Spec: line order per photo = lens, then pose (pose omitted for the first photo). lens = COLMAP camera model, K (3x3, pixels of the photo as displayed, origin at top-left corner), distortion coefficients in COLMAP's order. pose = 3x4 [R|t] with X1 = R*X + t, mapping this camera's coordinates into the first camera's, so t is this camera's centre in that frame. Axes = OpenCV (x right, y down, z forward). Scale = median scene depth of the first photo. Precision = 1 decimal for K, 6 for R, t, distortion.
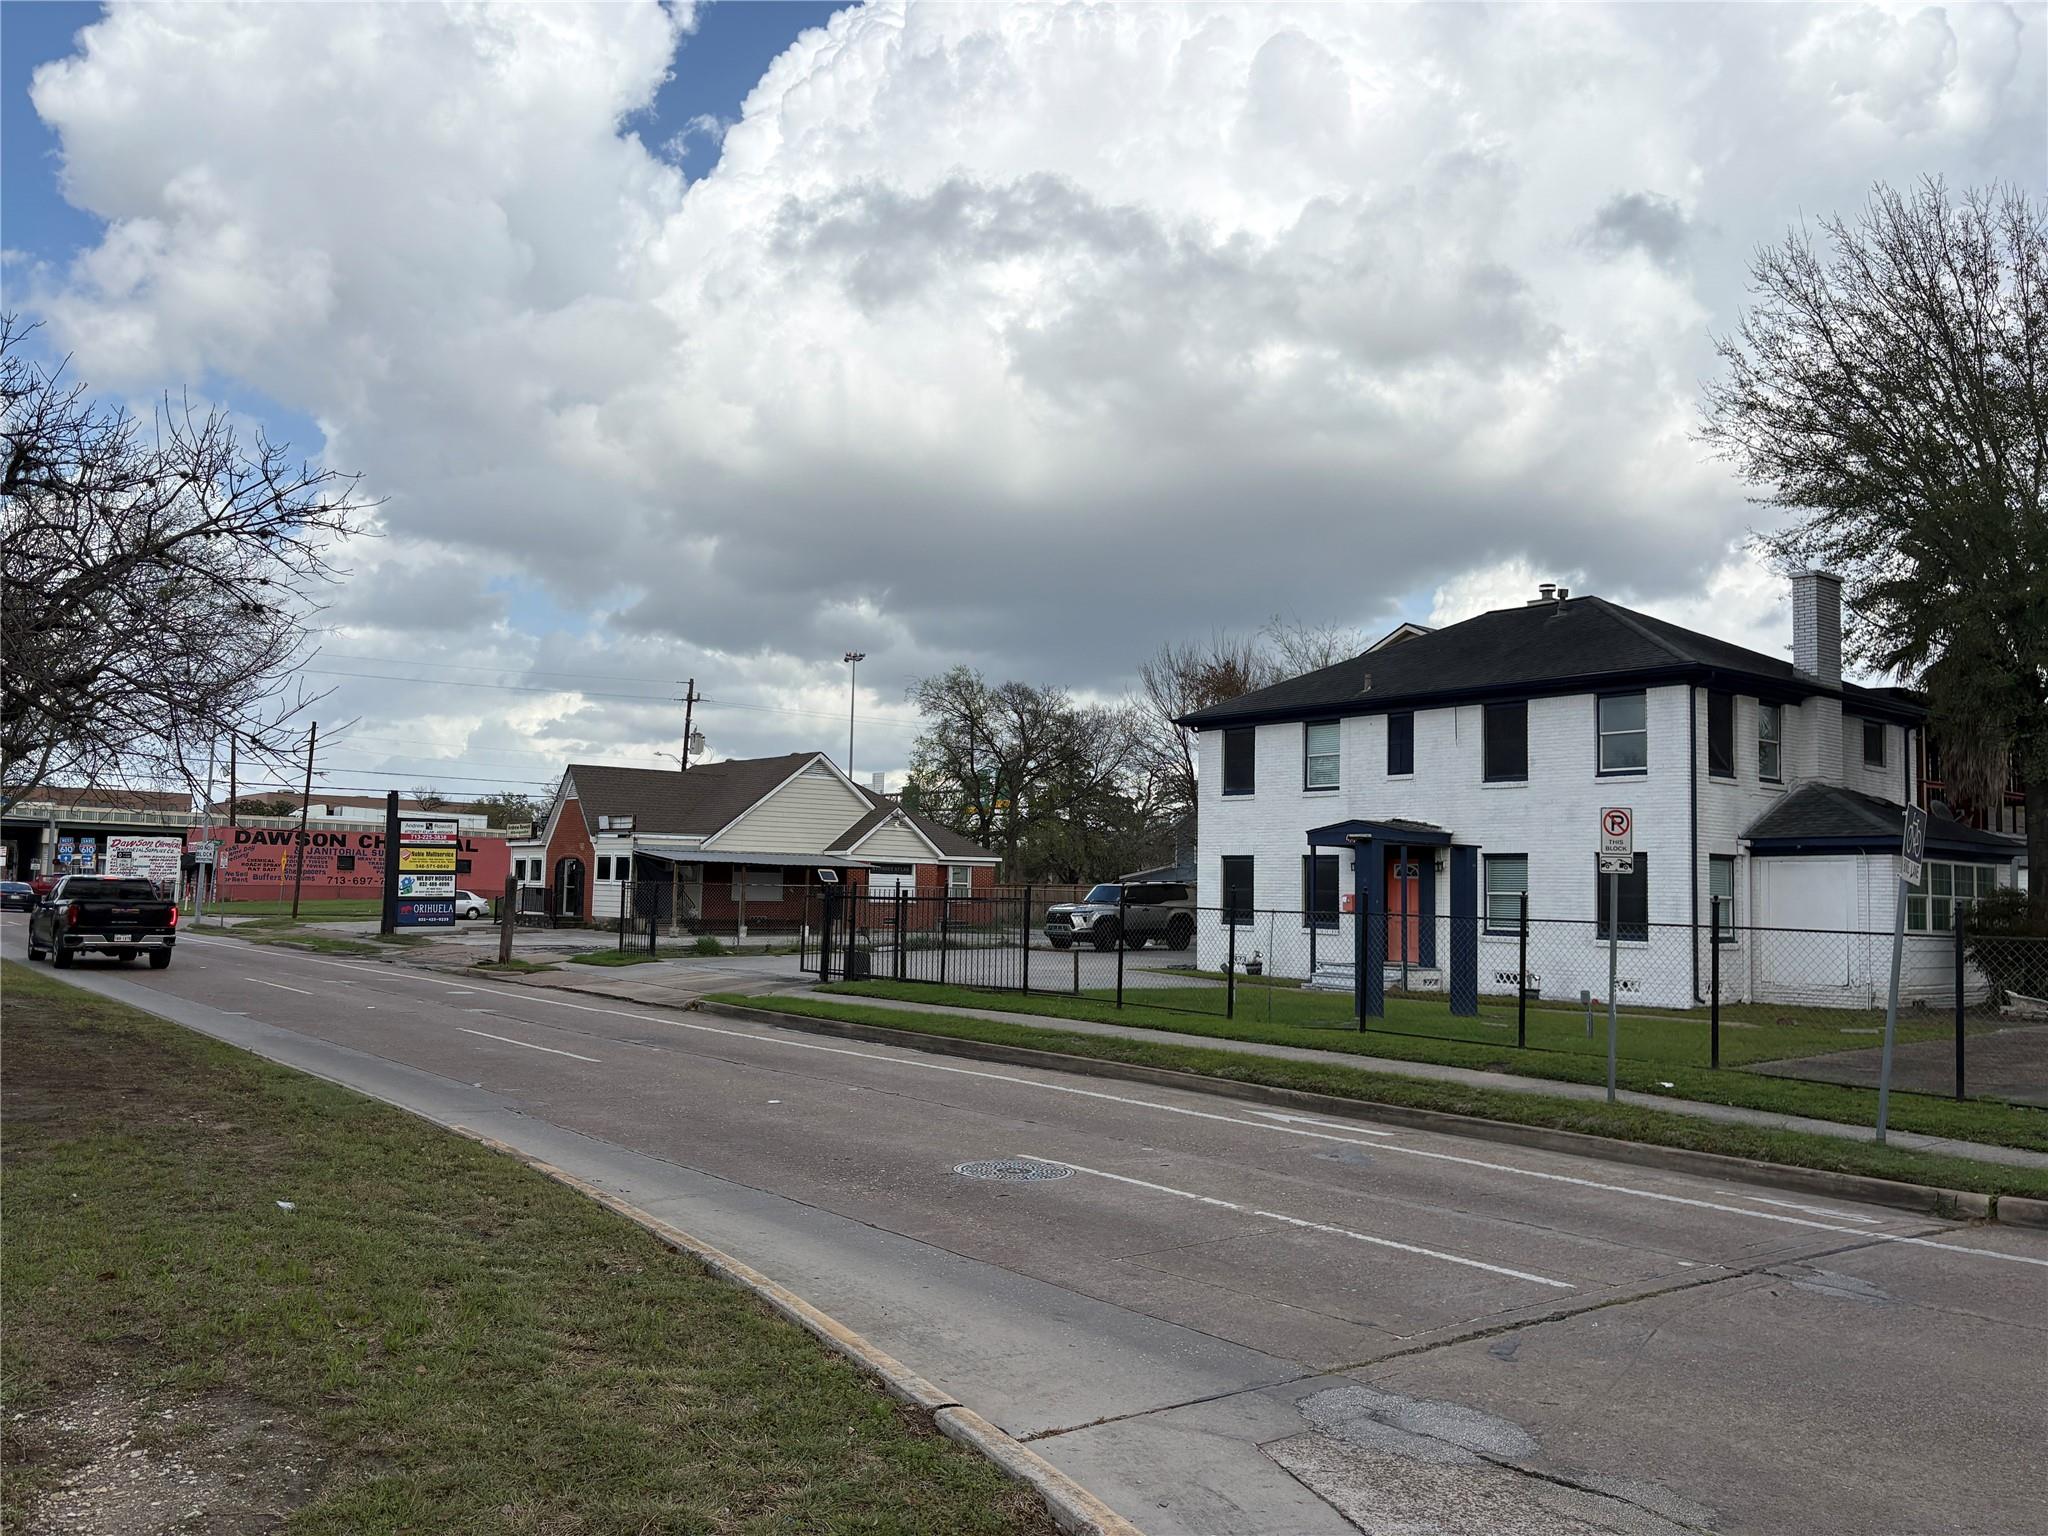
lens RADIAL K [[1539.6, 0, 1024.0], [0, 1539.6, 768.0], [0, 0, 1]] dist [0.066313, -0.120964]
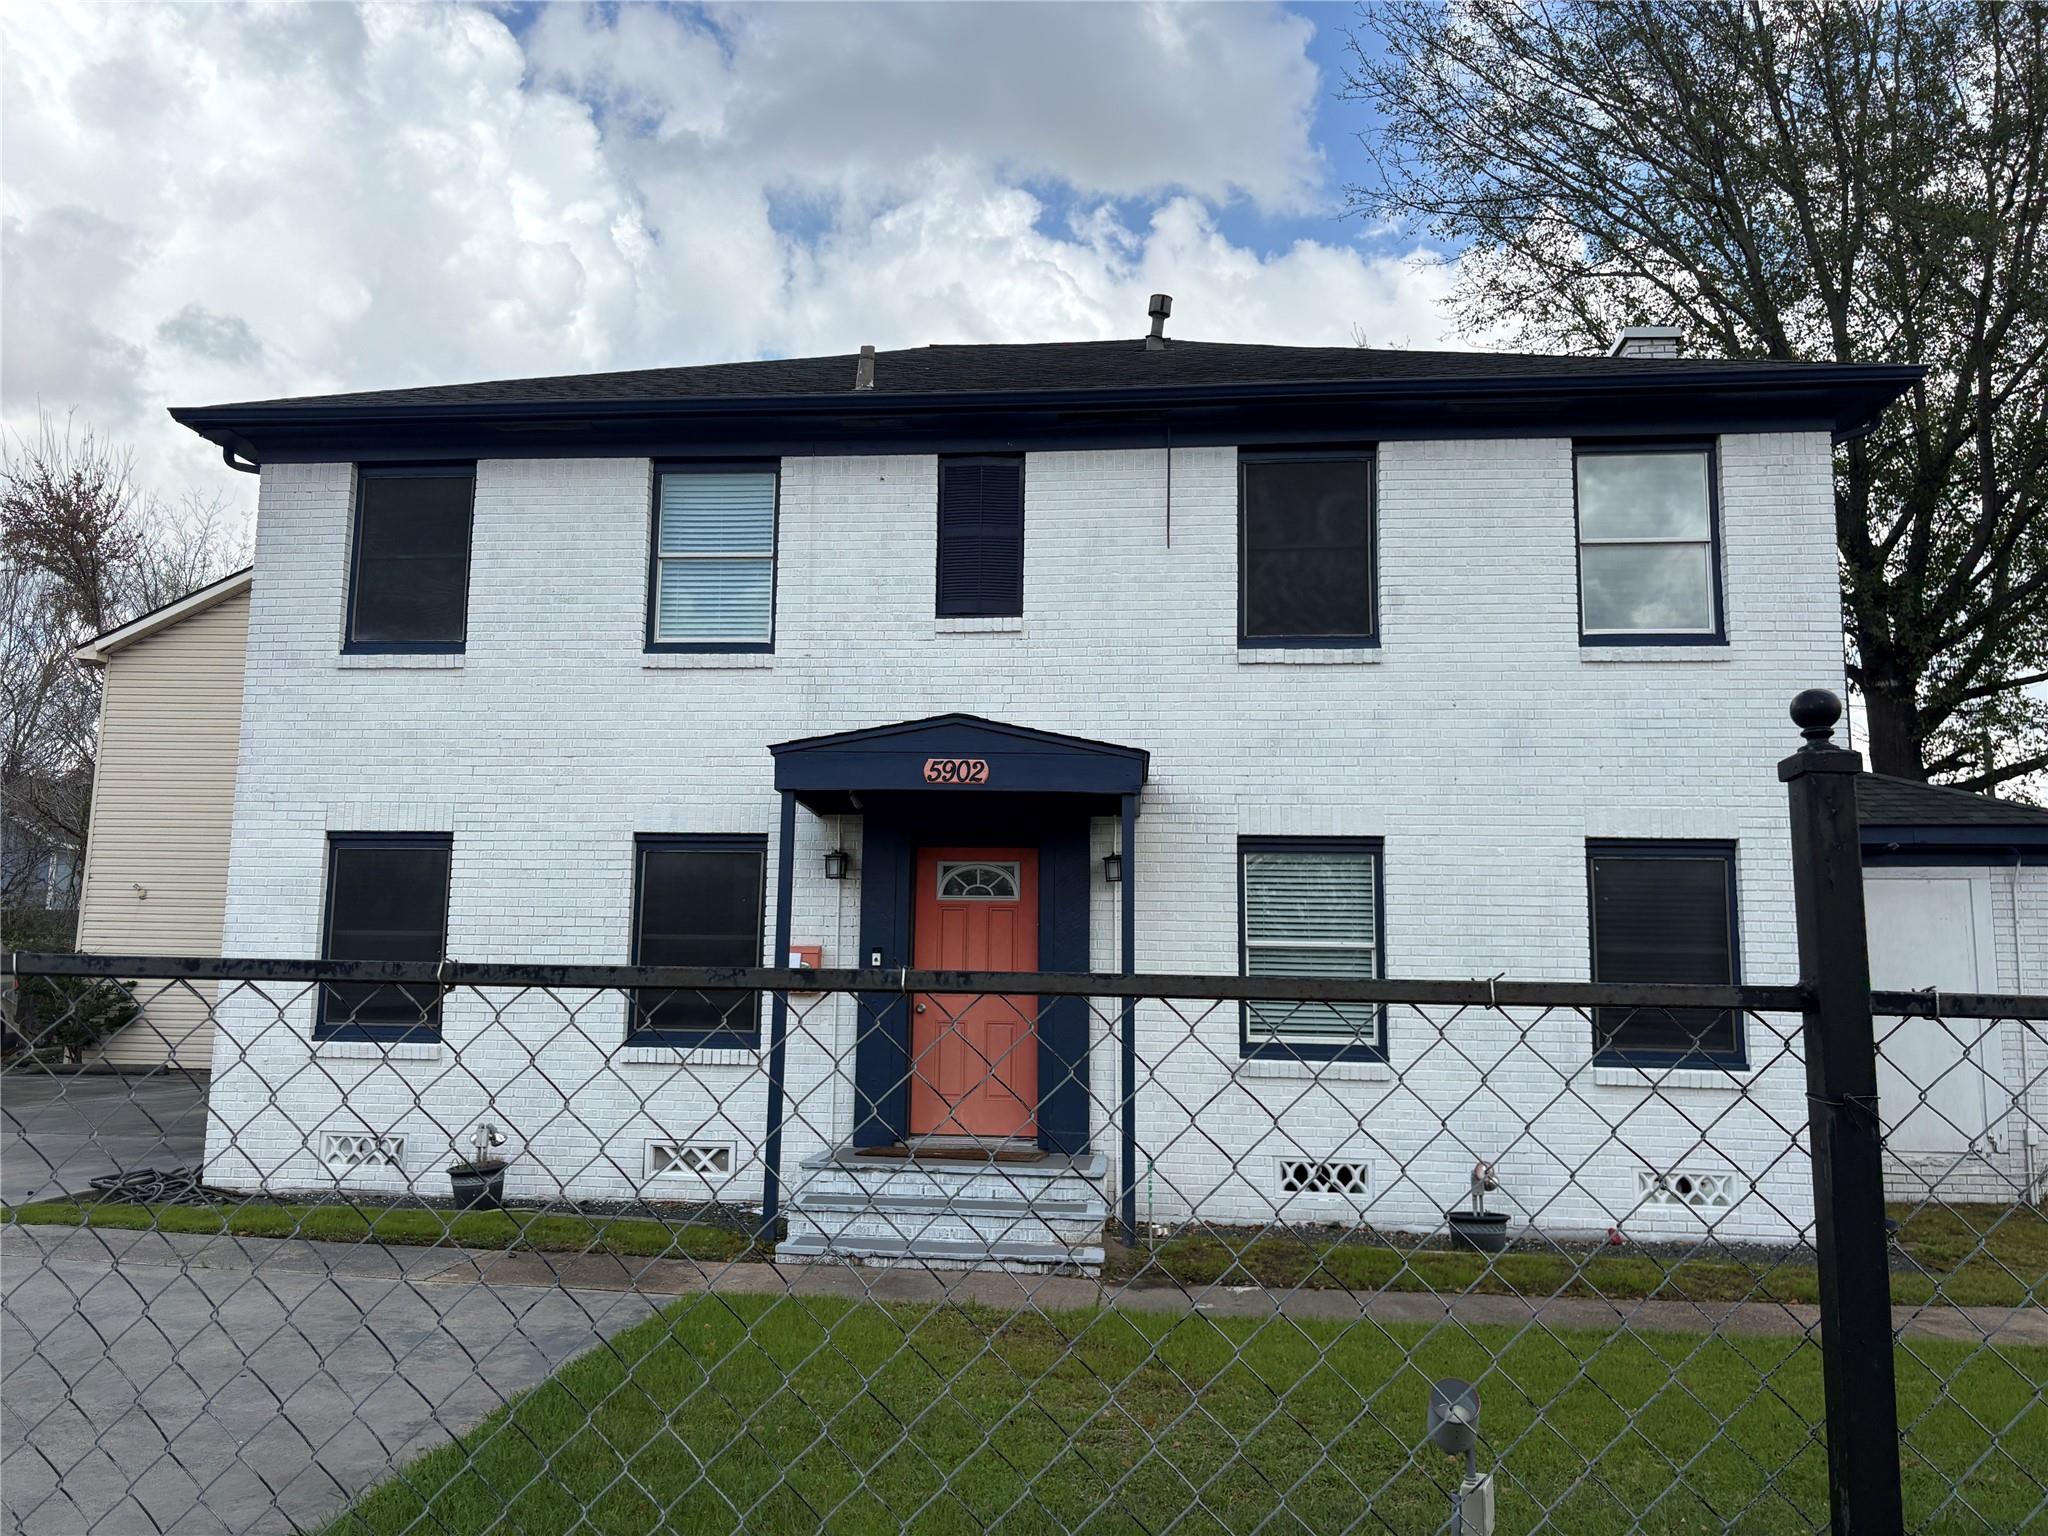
lens RADIAL K [[1539.6, 0, 1024.0], [0, 1539.6, 768.0], [0, 0, 1]] dist [0.066313, -0.120964]
pose [[0.695555, 0.080475, 0.713951, -0.008691], [-0.056263, 0.996757, -0.057538, 0.072079], [-0.716266, -0.000148, 0.697827, 0.883006]]
